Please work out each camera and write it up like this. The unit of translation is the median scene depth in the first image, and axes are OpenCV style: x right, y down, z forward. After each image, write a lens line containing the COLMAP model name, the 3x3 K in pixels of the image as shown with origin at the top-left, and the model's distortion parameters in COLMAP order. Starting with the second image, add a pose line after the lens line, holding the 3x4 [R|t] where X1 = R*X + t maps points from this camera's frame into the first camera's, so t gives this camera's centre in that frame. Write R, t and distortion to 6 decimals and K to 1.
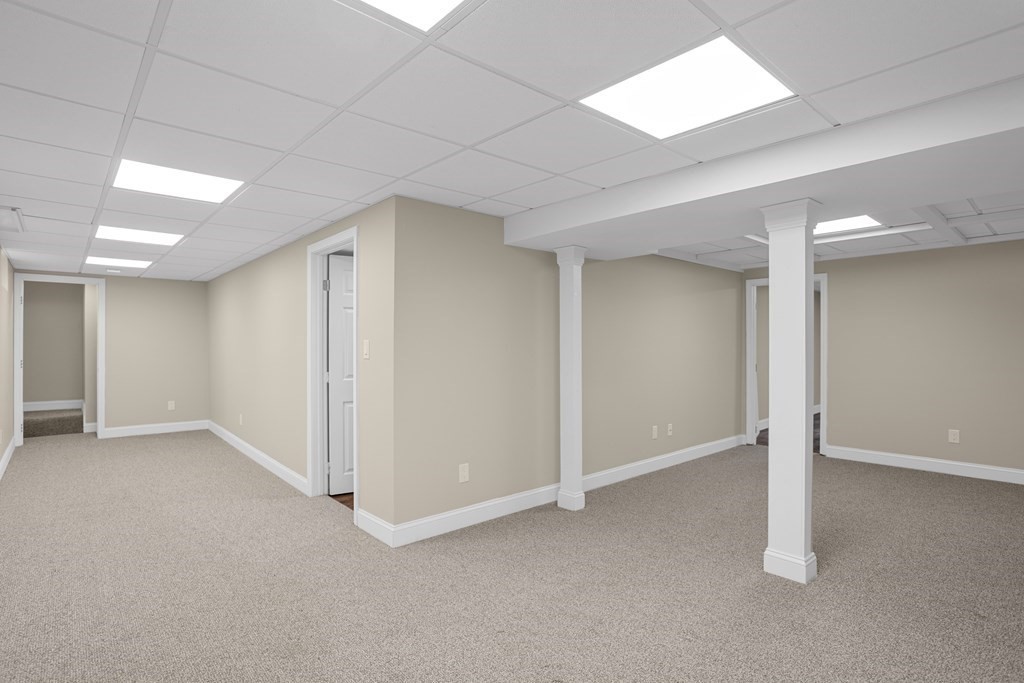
lens RADIAL K [[505.9, 0, 517.5], [0, 505.9, 348.3], [0, 0, 1]] dist [-0.052056, 0.029748]
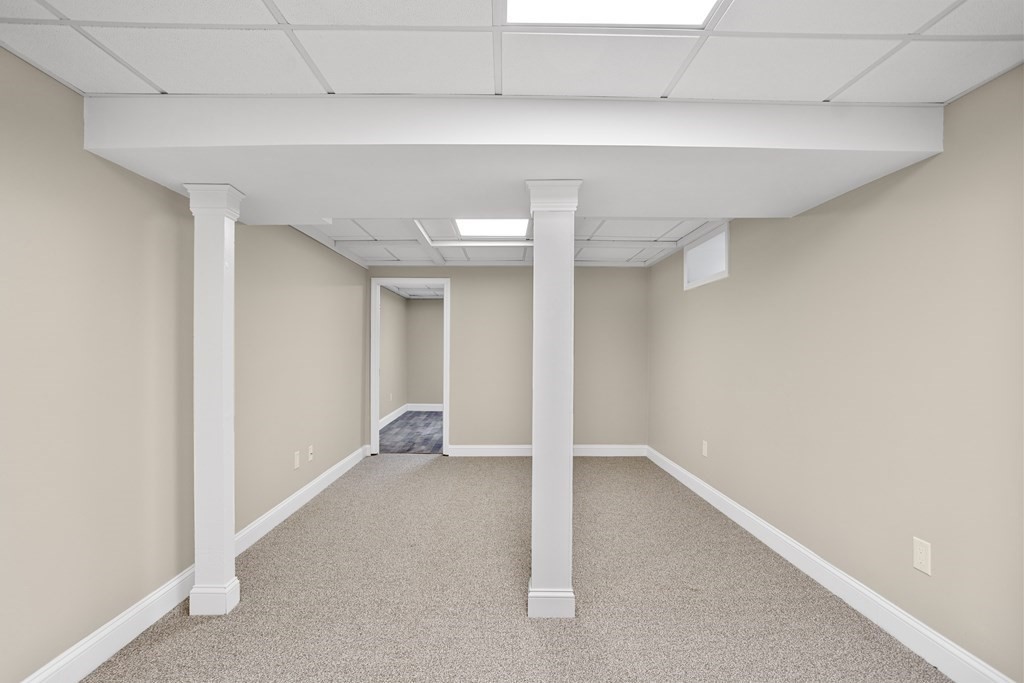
lens RADIAL K [[505.9, 0, 517.5], [0, 505.9, 348.3], [0, 0, 1]] dist [-0.052056, 0.029748]
pose [[0.667819, 0.003032, 0.744317, -0.098847], [0.001969, 0.999981, -0.005840, 0.000735], [-0.744321, 0.005366, 0.667801, 0.315460]]
